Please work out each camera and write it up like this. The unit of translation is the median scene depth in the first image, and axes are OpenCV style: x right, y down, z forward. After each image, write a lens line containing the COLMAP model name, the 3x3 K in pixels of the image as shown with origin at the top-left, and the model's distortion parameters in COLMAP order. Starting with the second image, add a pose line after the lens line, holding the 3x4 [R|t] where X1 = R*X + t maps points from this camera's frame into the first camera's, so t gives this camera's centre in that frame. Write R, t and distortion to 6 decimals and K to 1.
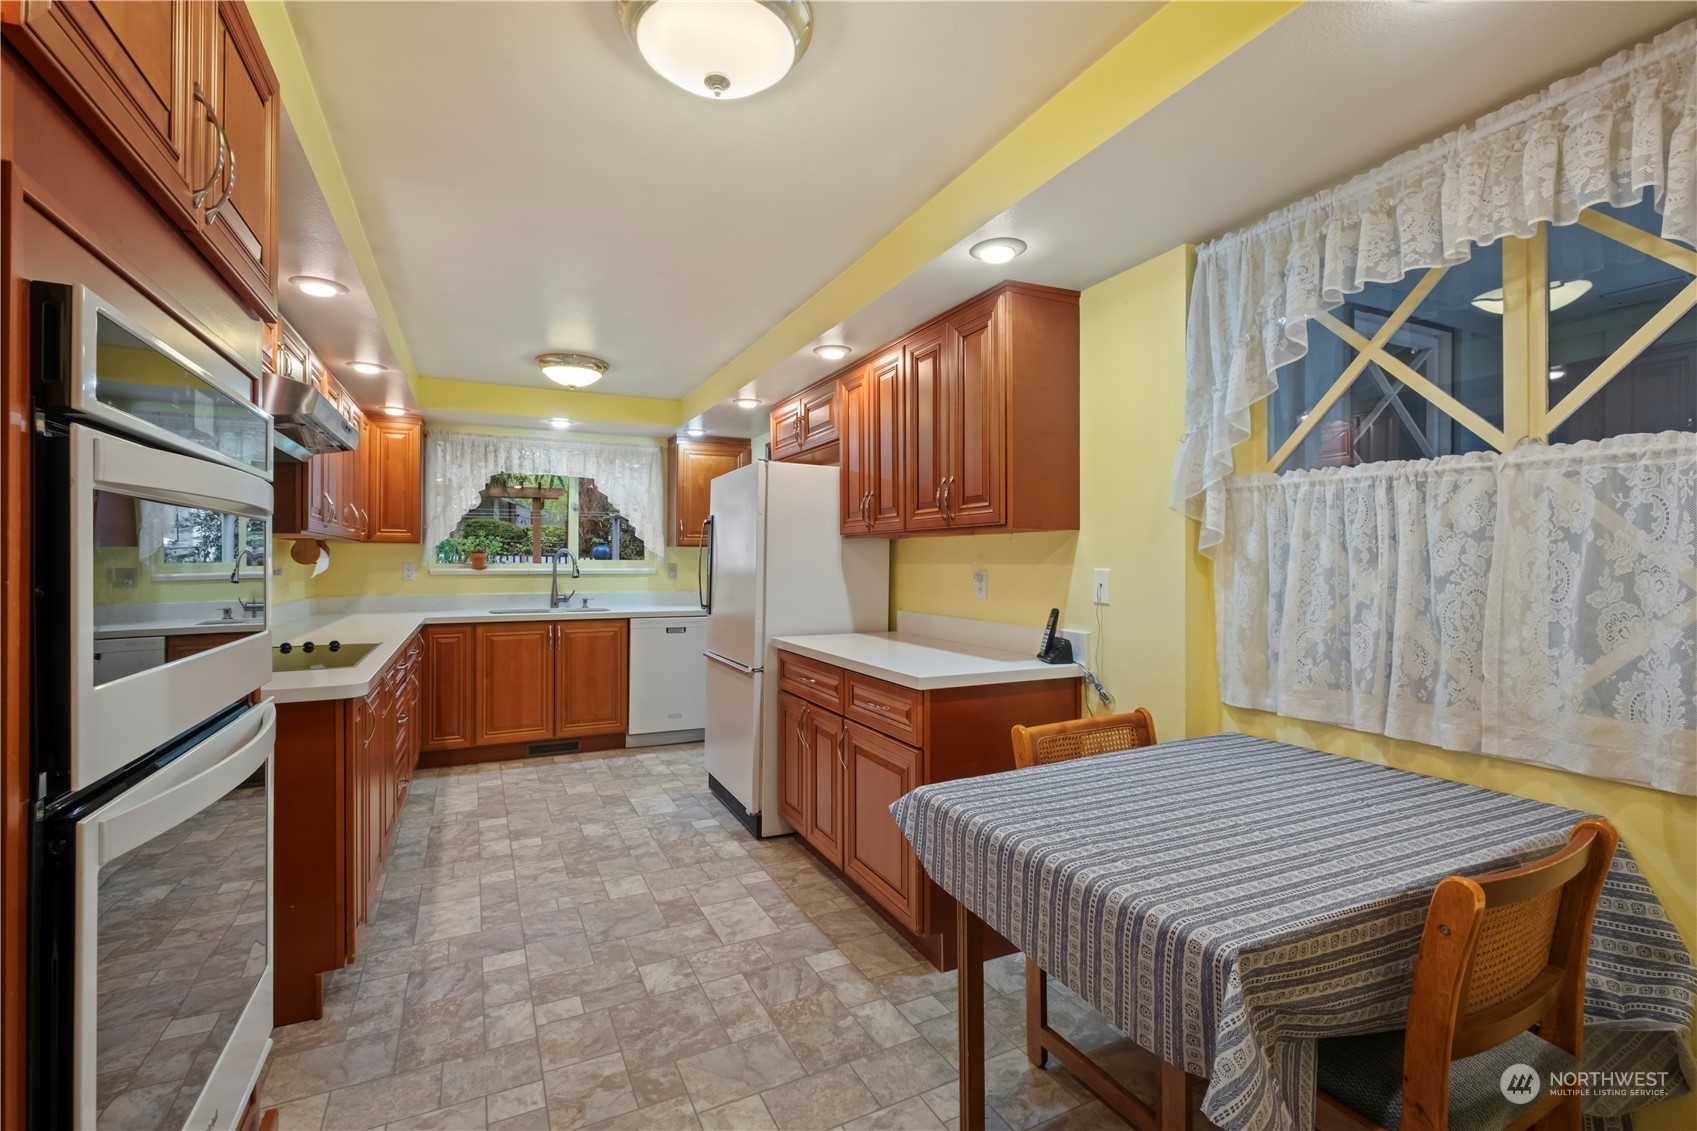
lens RADIAL K [[736.9, 0, 842.2], [0, 736.9, 552.8], [0, 0, 1]] dist [-0.011947, 0.000052]
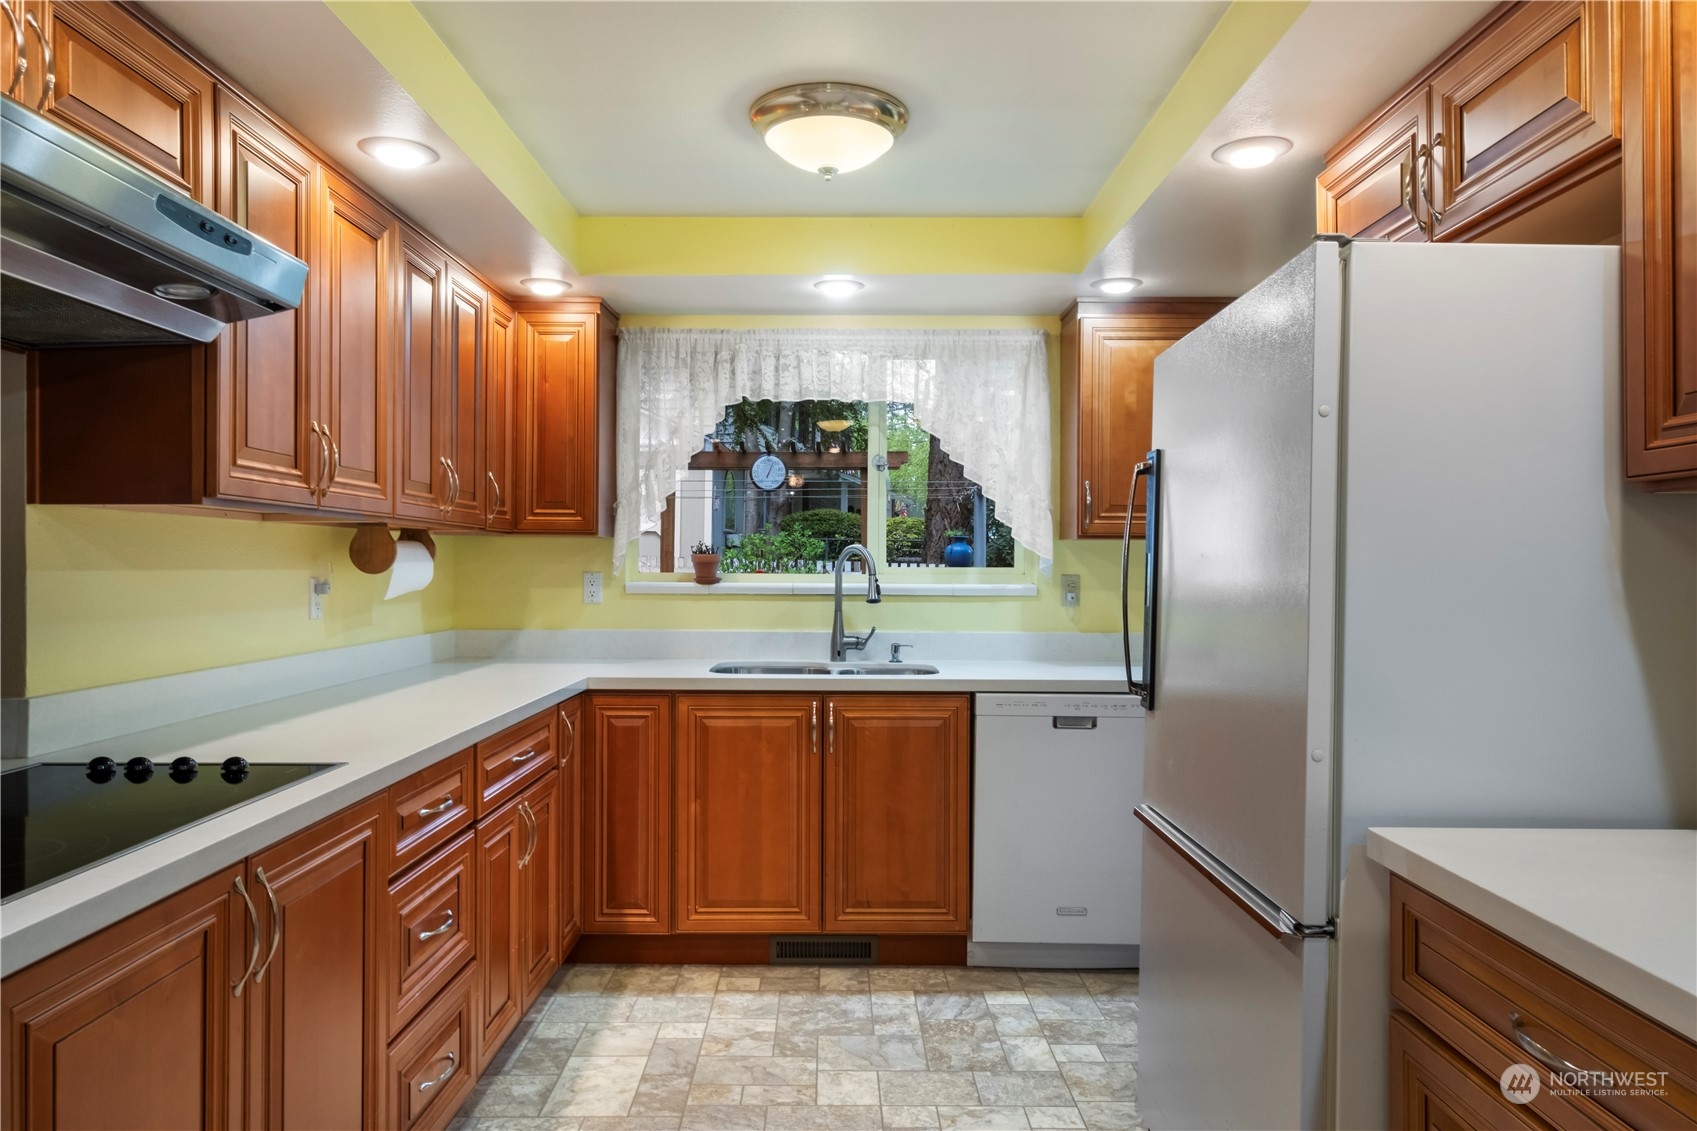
lens RADIAL K [[1075.8, 0, 843.1], [0, 1075.8, 563.9], [0, 0, 1]] dist [0.001850, 0.001253]
pose [[0.898485, 0.001288, -0.439003, -0.078410], [0.001468, 0.999981, 0.005938, 0.004536], [0.439002, -0.005980, 0.898466, 0.427981]]
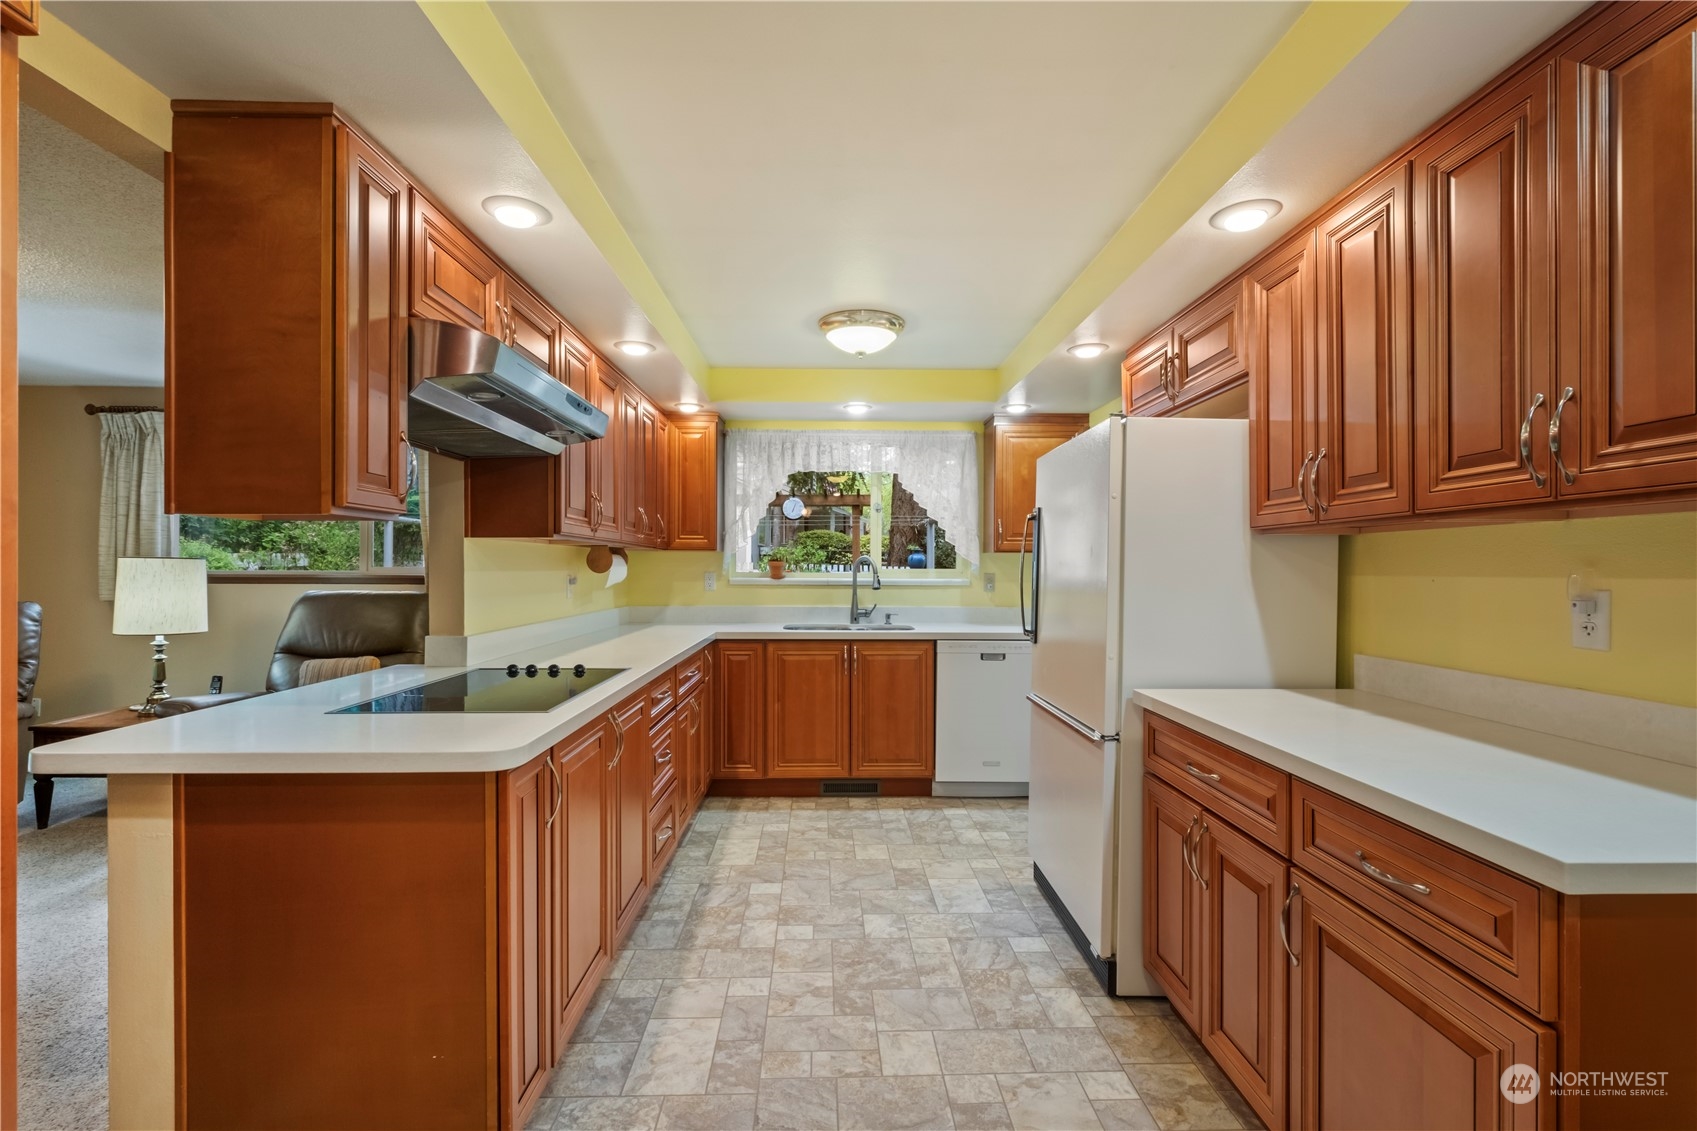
lens RADIAL K [[736.9, 0, 845.7], [0, 736.9, 568.1], [0, 0, 1]] dist [-0.011947, 0.000052]
pose [[0.908980, 0.000861, -0.416838, -0.046686], [0.002708, 0.999965, 0.007970, 0.002744], [0.416830, -0.008373, 0.908946, 0.258795]]
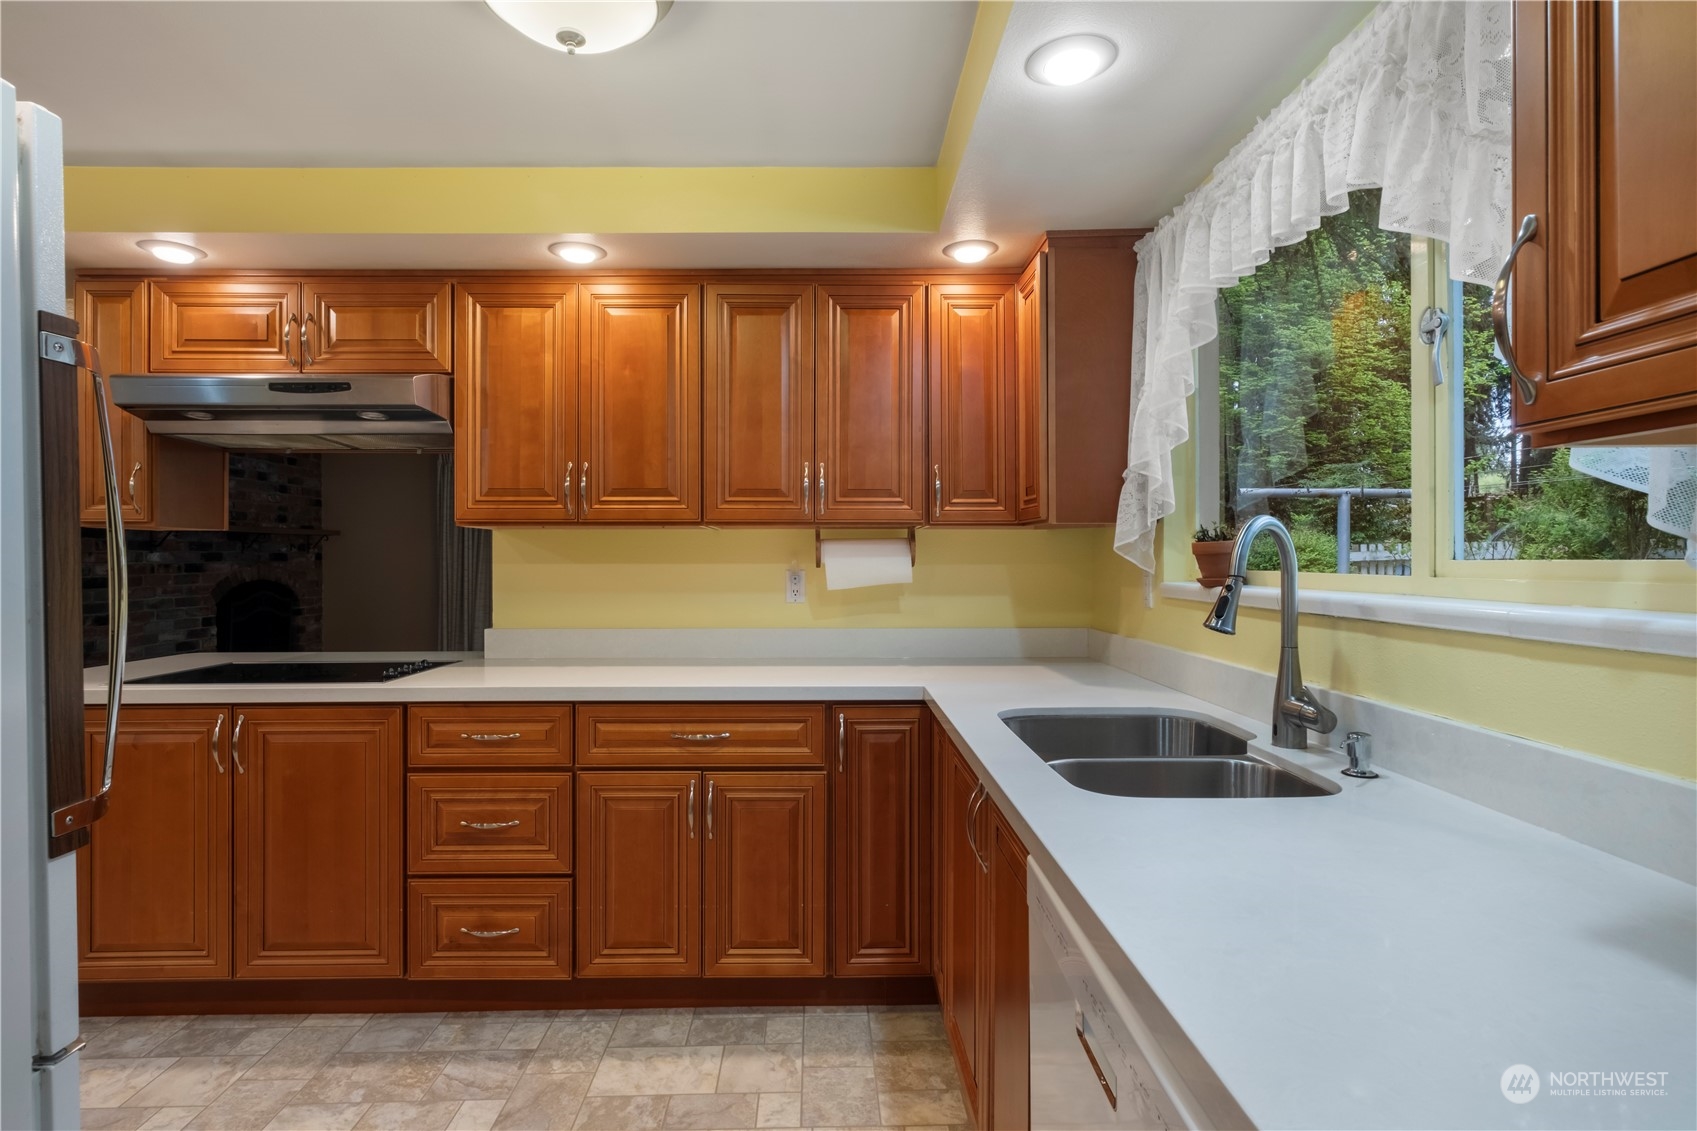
lens RADIAL K [[848.4, 0, 839.7], [0, 848.4, 564.3], [0, 0, 1]] dist [0.002658, 0.000041]
pose [[-0.422345, 0.001272, -0.906434, -0.071862], [0.010889, 0.999934, -0.003670, 0.015422], [0.906370, -0.011420, -0.422331, 1.269645]]
